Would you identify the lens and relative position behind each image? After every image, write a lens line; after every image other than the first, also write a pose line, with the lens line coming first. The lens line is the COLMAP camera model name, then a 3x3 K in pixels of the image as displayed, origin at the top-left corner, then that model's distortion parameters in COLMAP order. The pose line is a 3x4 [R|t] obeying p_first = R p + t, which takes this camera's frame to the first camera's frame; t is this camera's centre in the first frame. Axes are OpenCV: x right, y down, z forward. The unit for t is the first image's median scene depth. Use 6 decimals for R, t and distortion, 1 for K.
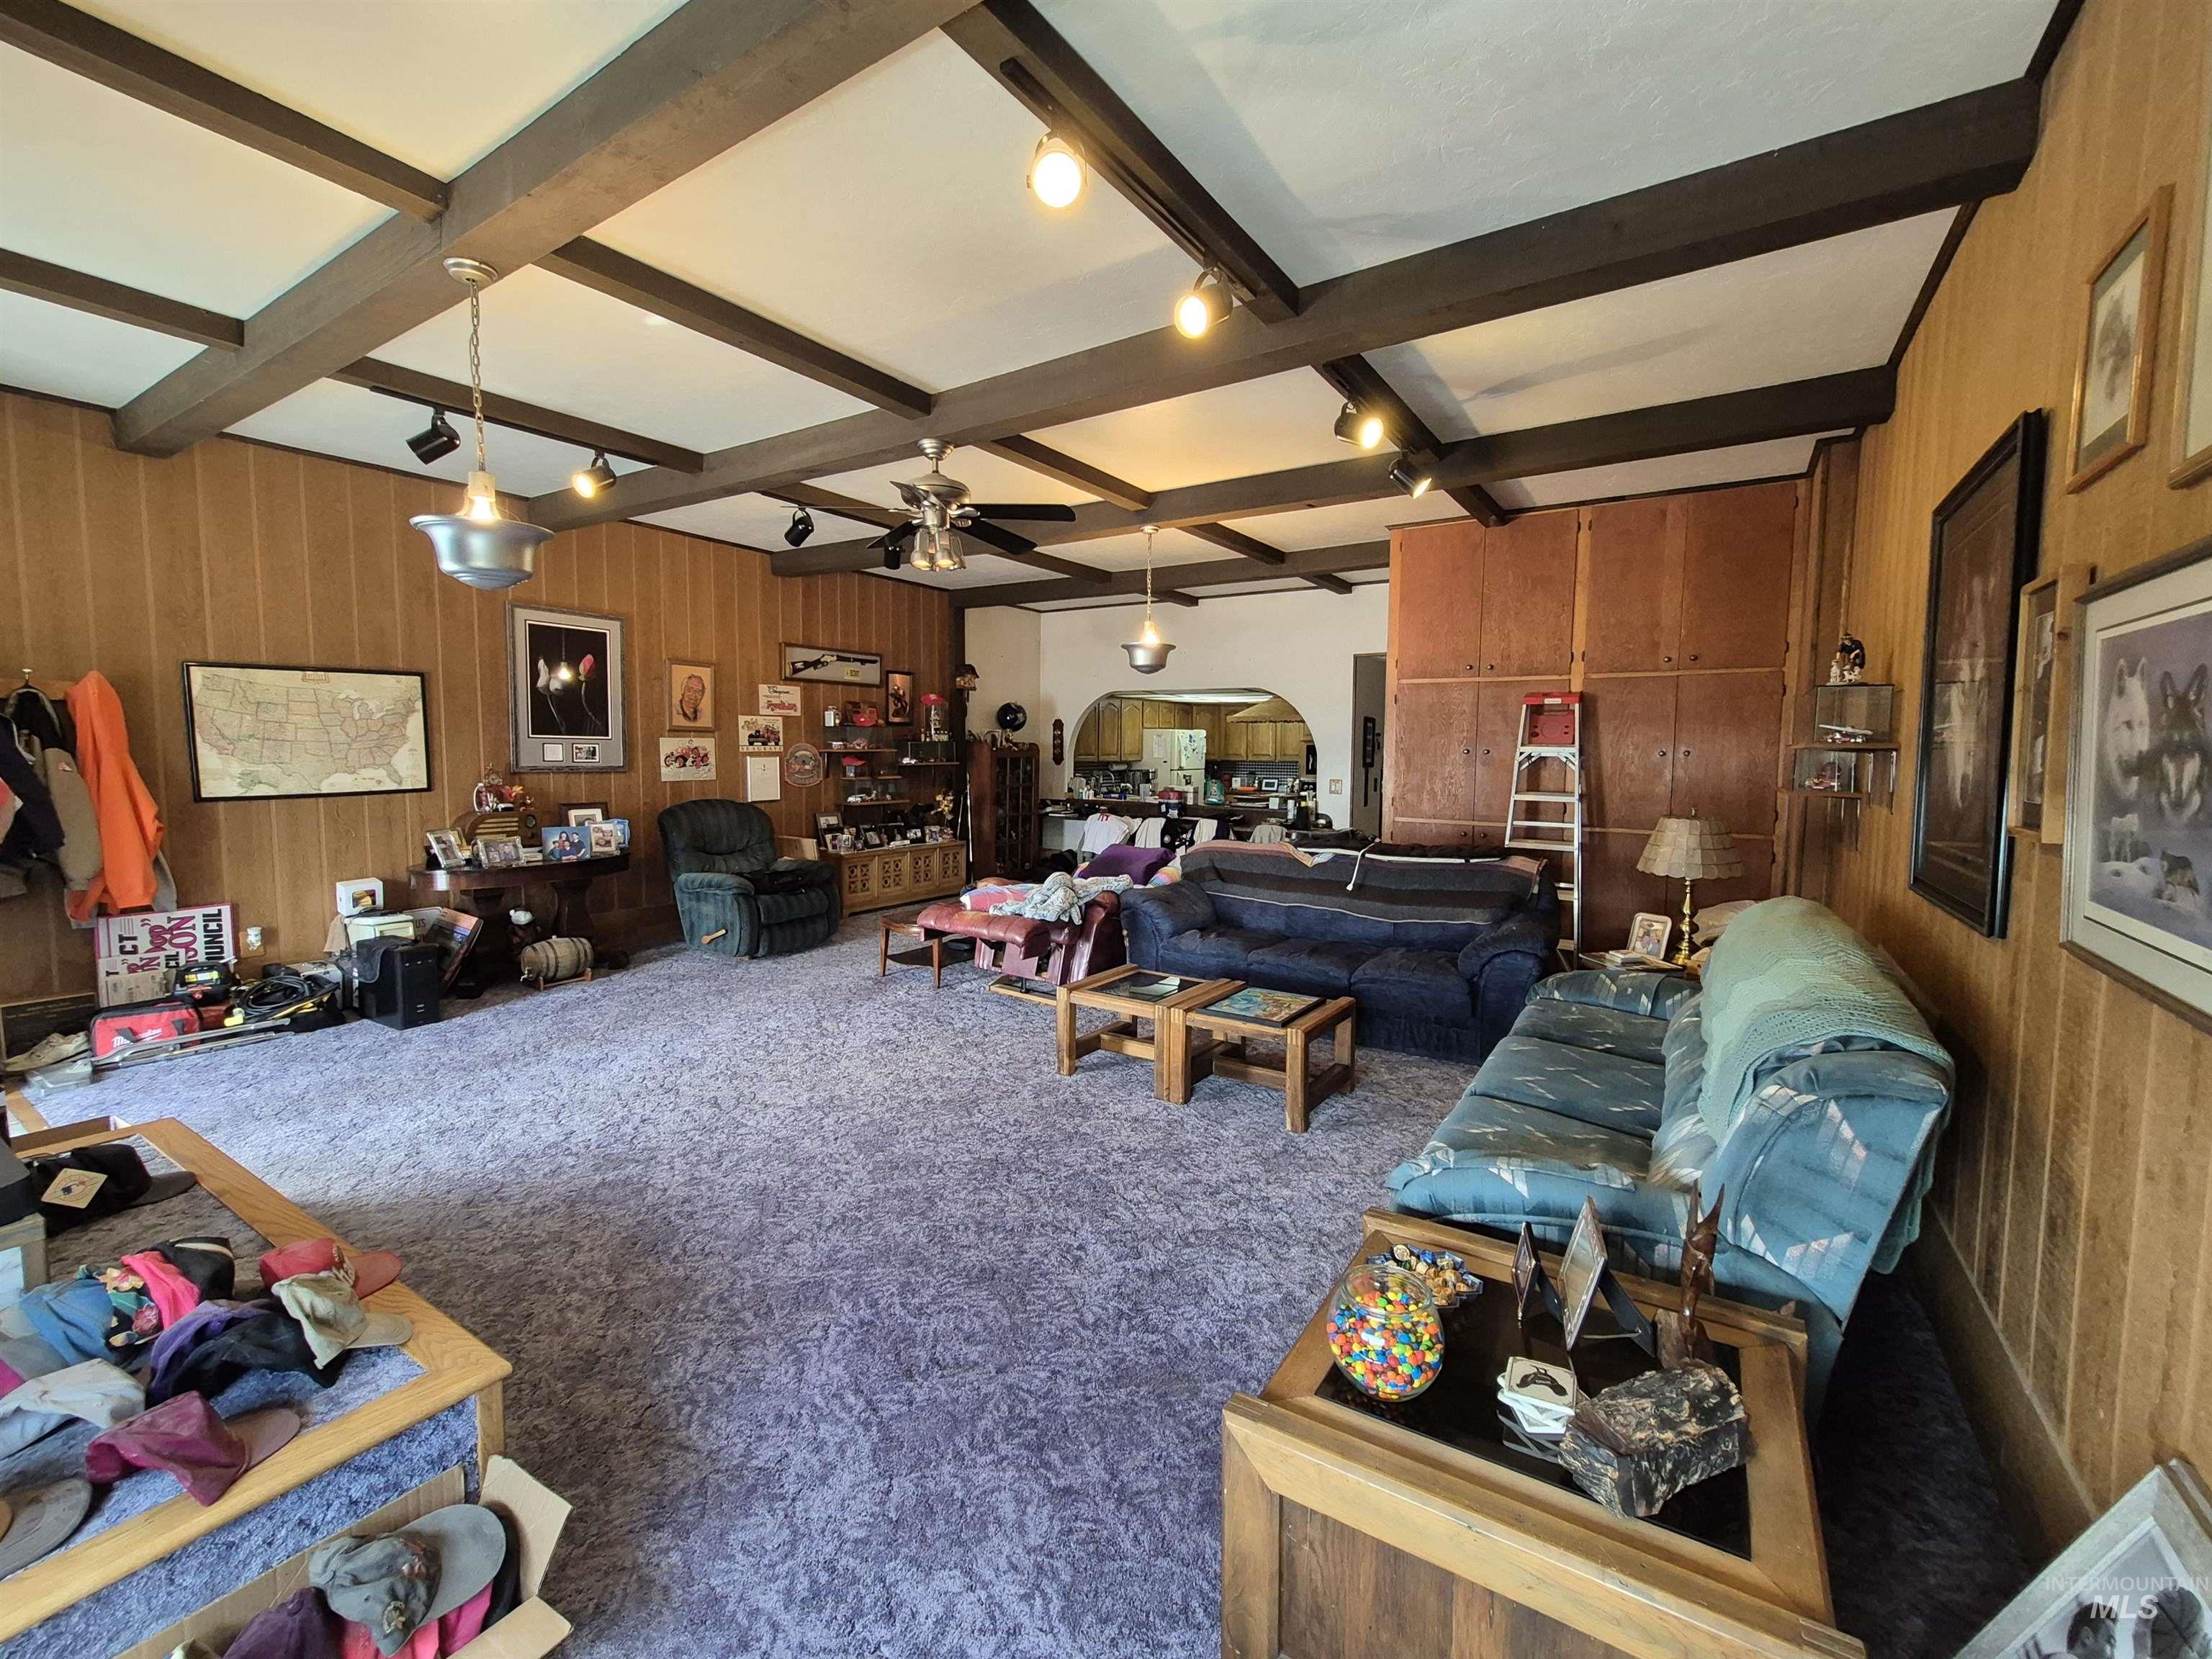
lens RADIAL K [[921.3, 0, 1119.5], [0, 921.3, 817.0], [0, 0, 1]] dist [-0.003957, -0.000049]
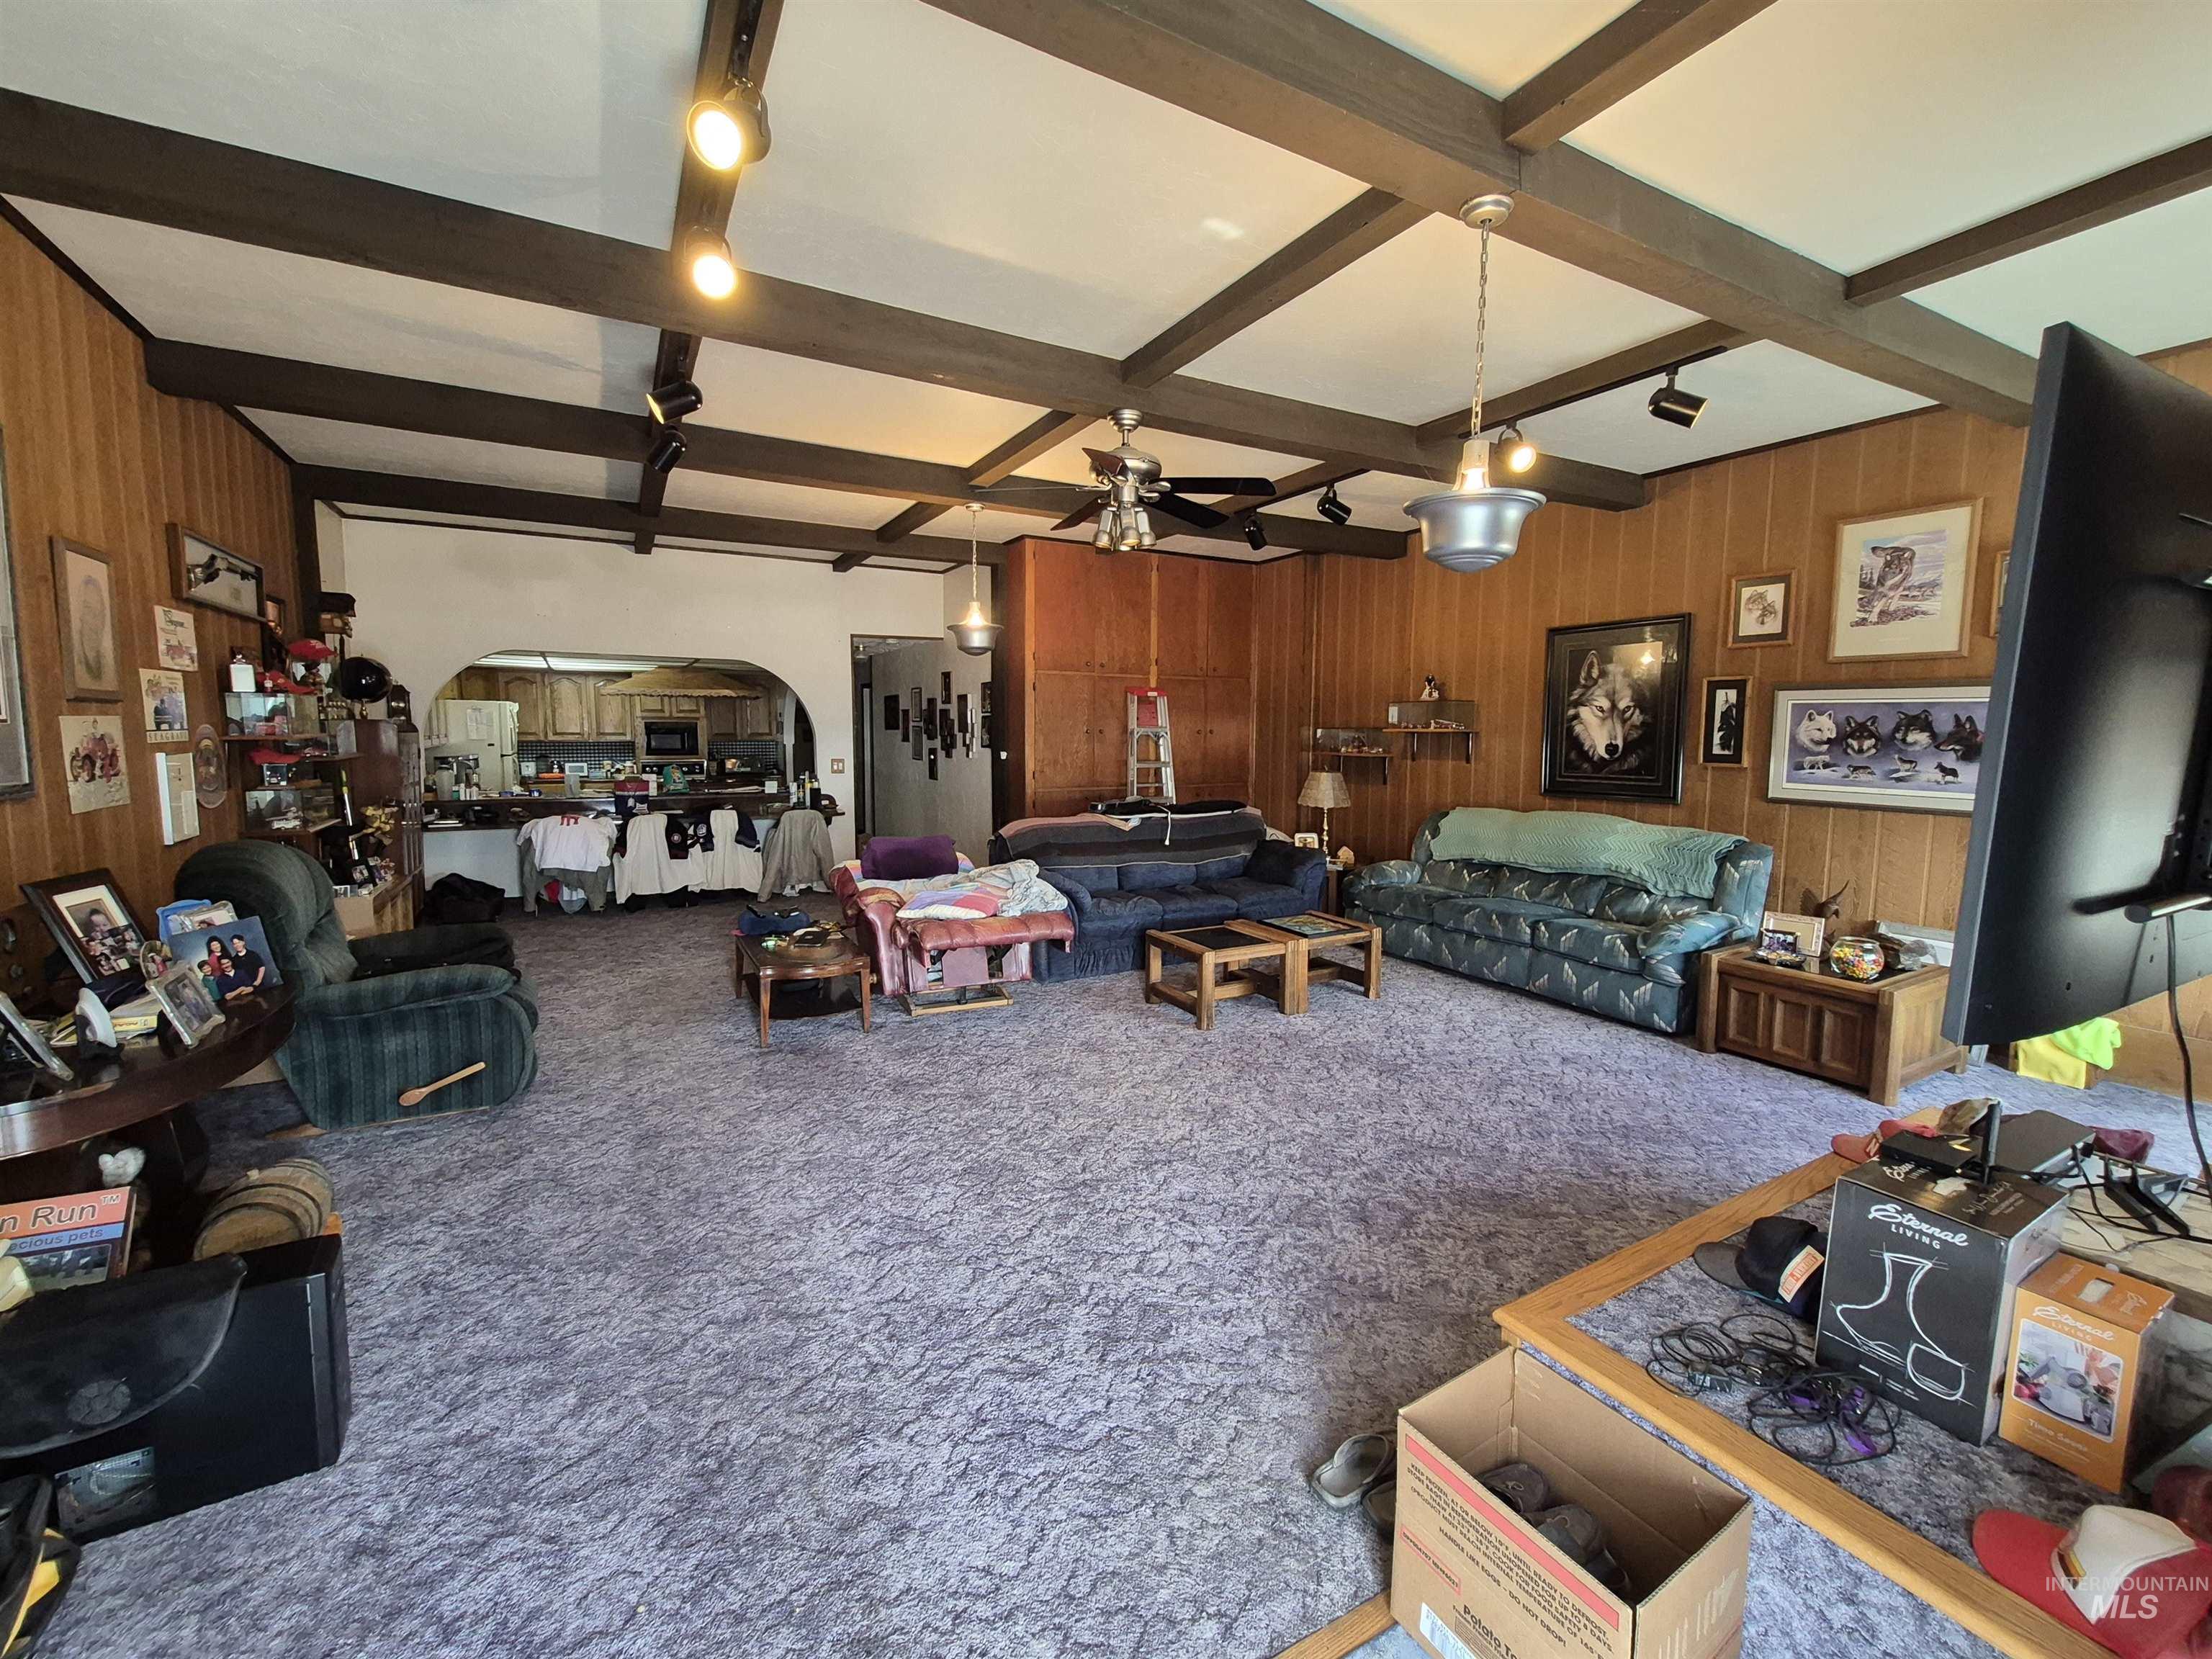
lens RADIAL K [[921.3, 0, 1119.5], [0, 921.3, 817.0], [0, 0, 1]] dist [-0.003957, -0.000049]
pose [[0.465662, -0.090846, 0.880287, -0.898813], [0.062618, 0.995606, 0.069622, -0.050962], [-0.882744, 0.022702, 0.469305, 0.479159]]
